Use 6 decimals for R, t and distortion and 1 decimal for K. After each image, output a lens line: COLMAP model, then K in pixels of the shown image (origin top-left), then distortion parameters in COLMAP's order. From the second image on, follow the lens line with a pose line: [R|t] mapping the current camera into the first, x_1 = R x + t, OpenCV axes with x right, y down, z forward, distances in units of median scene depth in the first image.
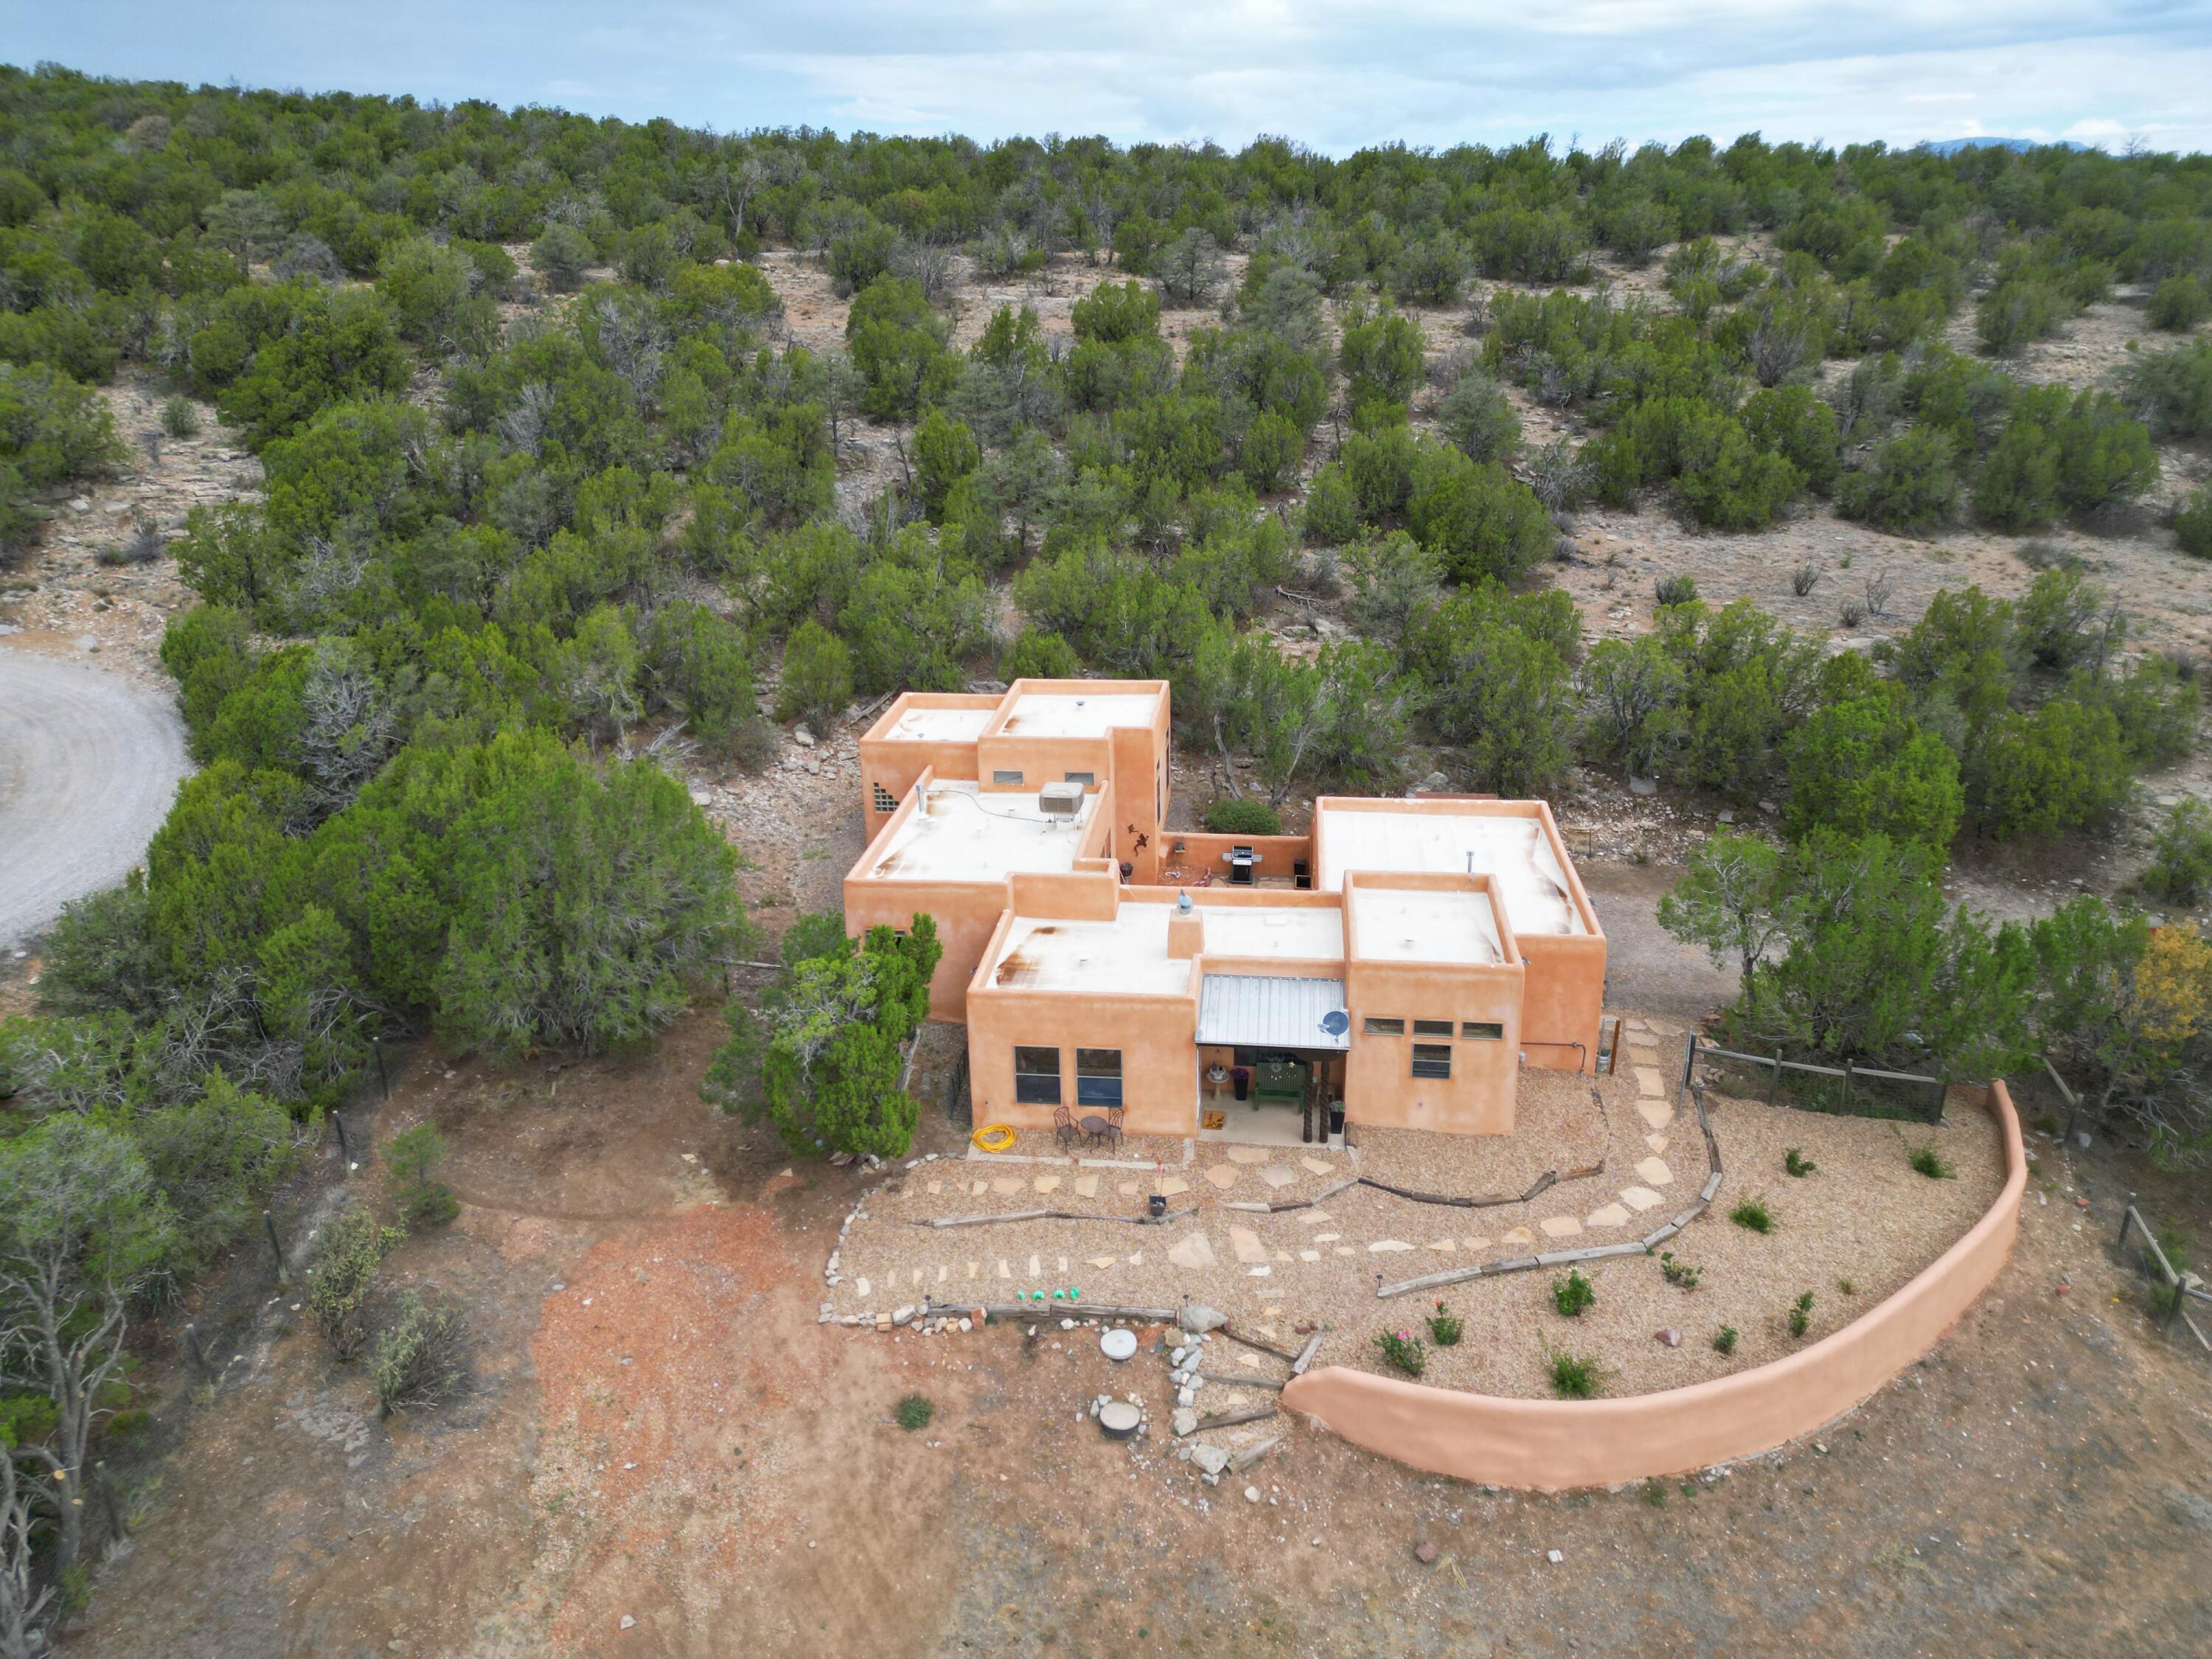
lens RADIAL K [[1532.8, 0, 1112.7], [0, 1532.8, 832.4], [0, 0, 1]] dist [0.072245, -0.069825]
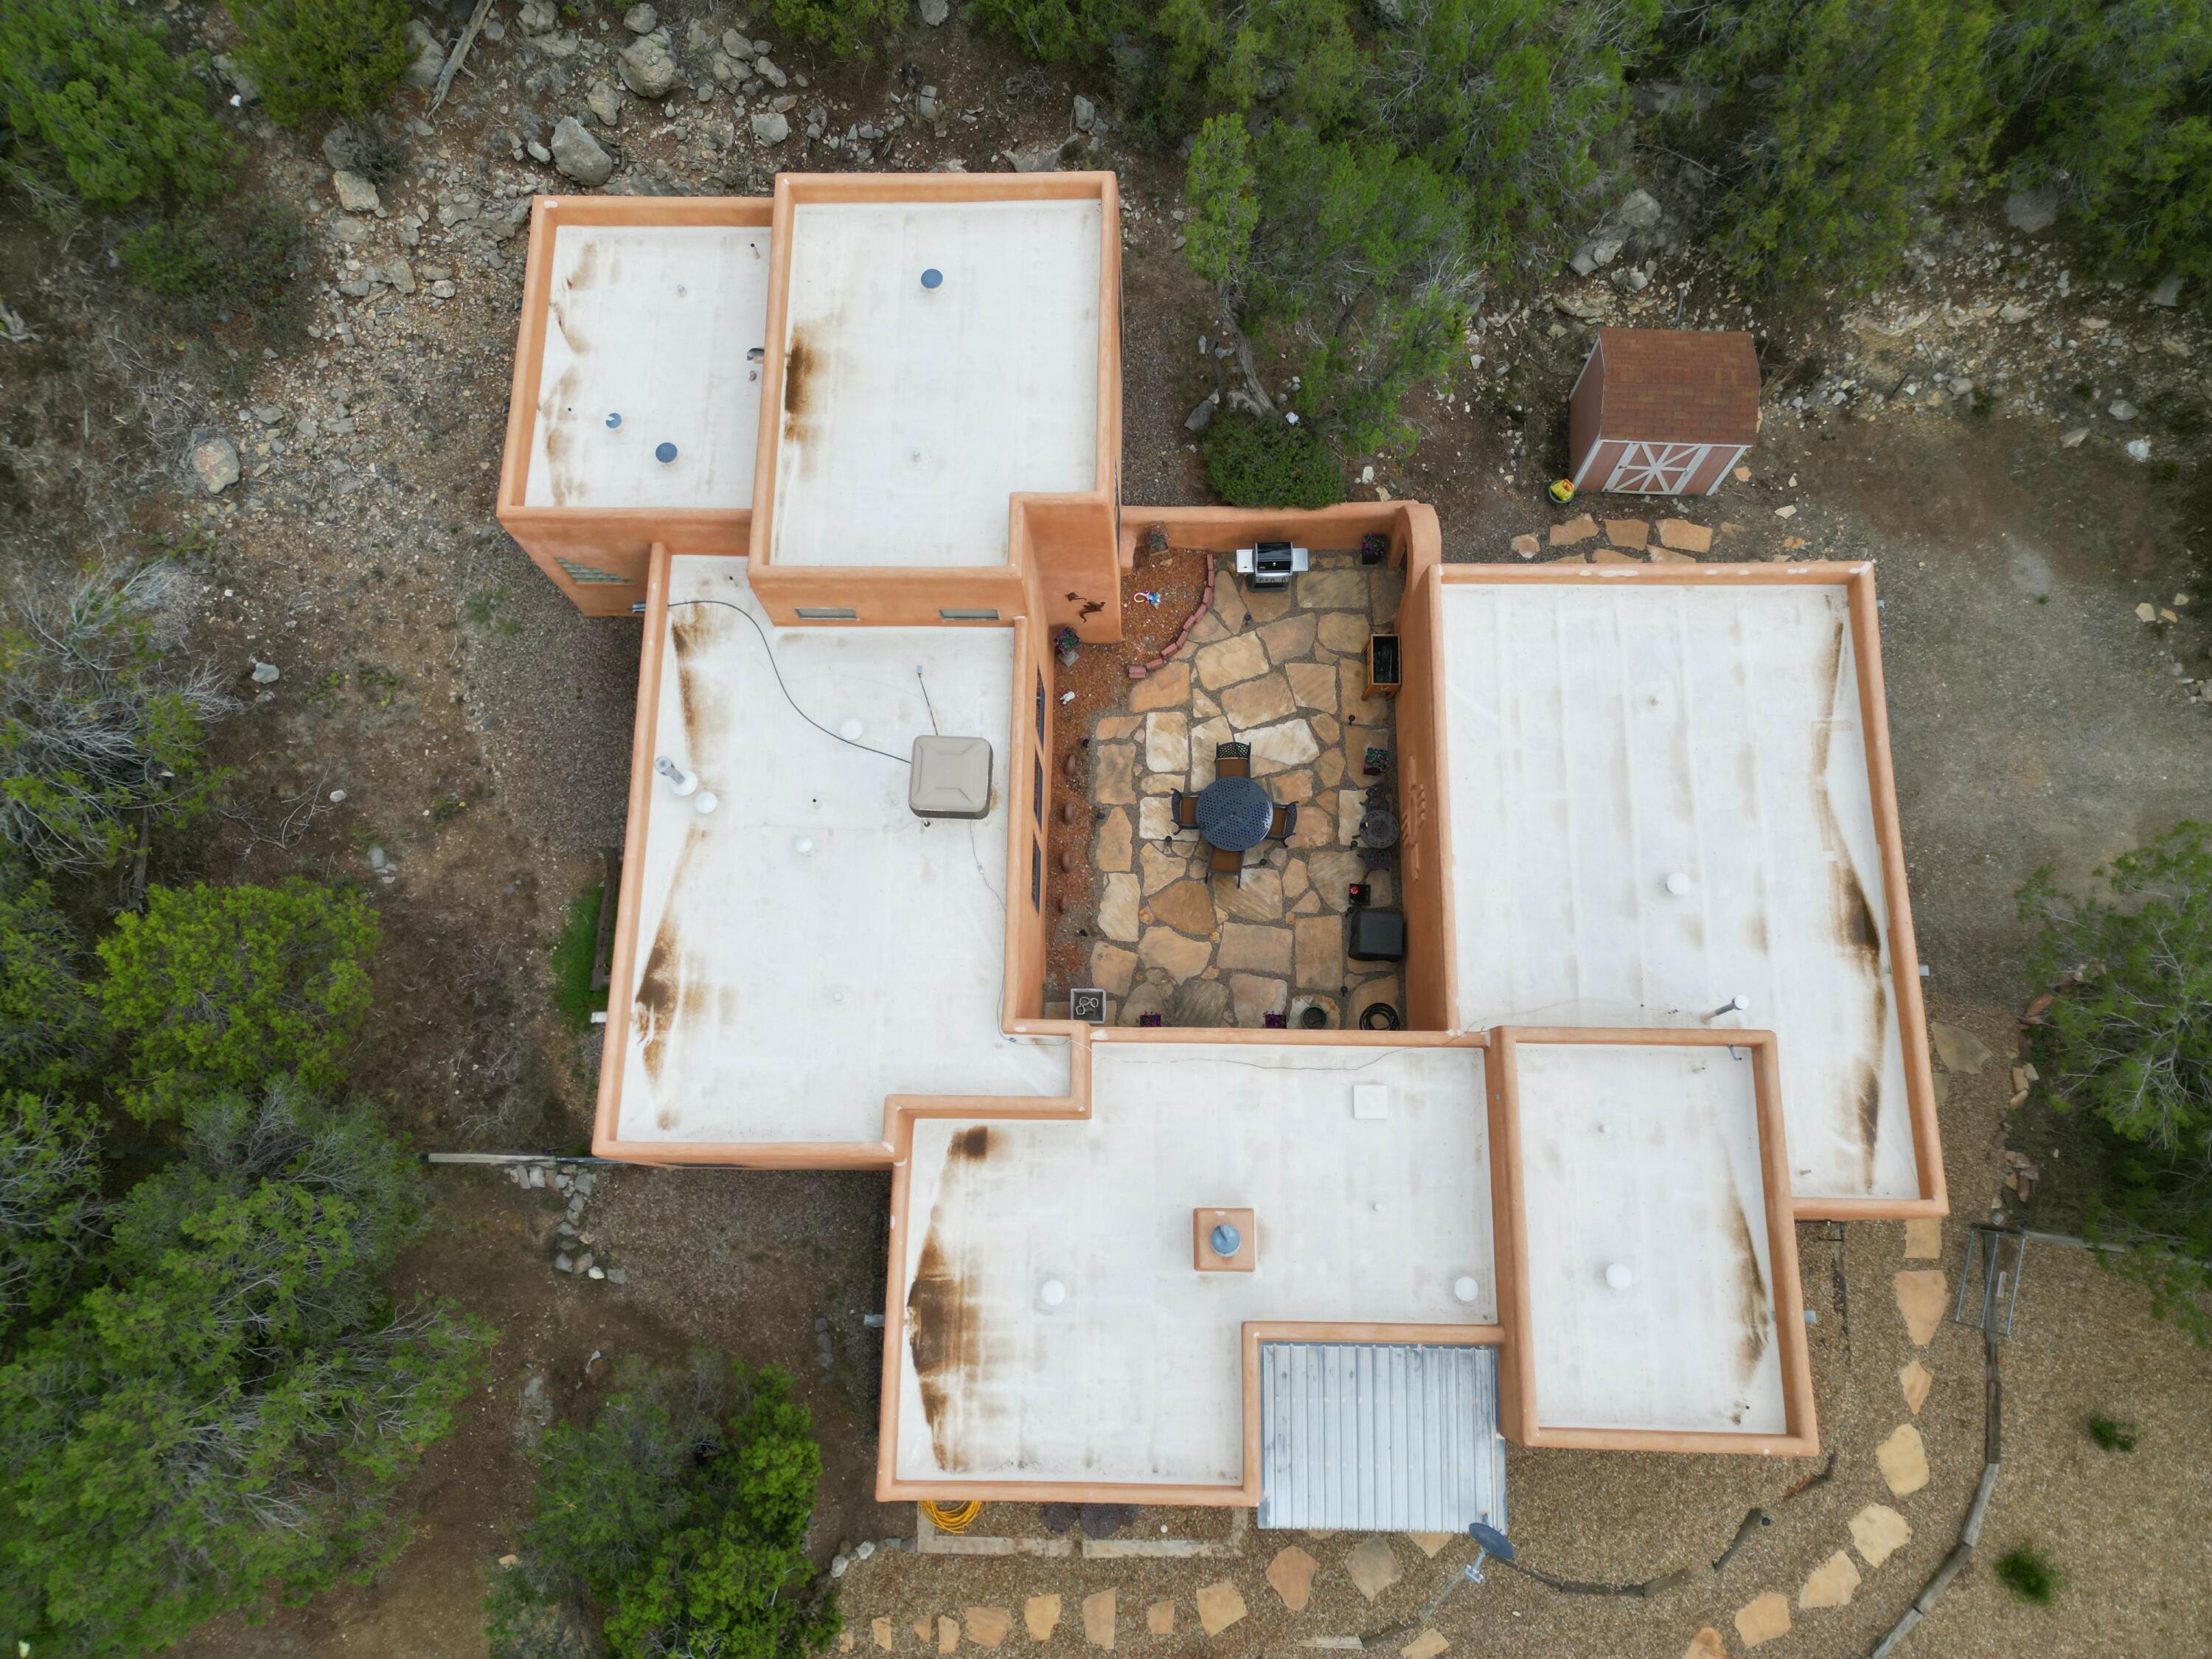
lens RADIAL K [[1532.8, 0, 1112.7], [0, 1532.8, 832.4], [0, 0, 1]] dist [0.072245, -0.069825]
pose [[0.994539, -0.103816, 0.010708, 0.008106], [0.051466, 0.577104, 0.815048, -0.255447], [-0.090795, -0.810045, 0.579295, 0.406567]]
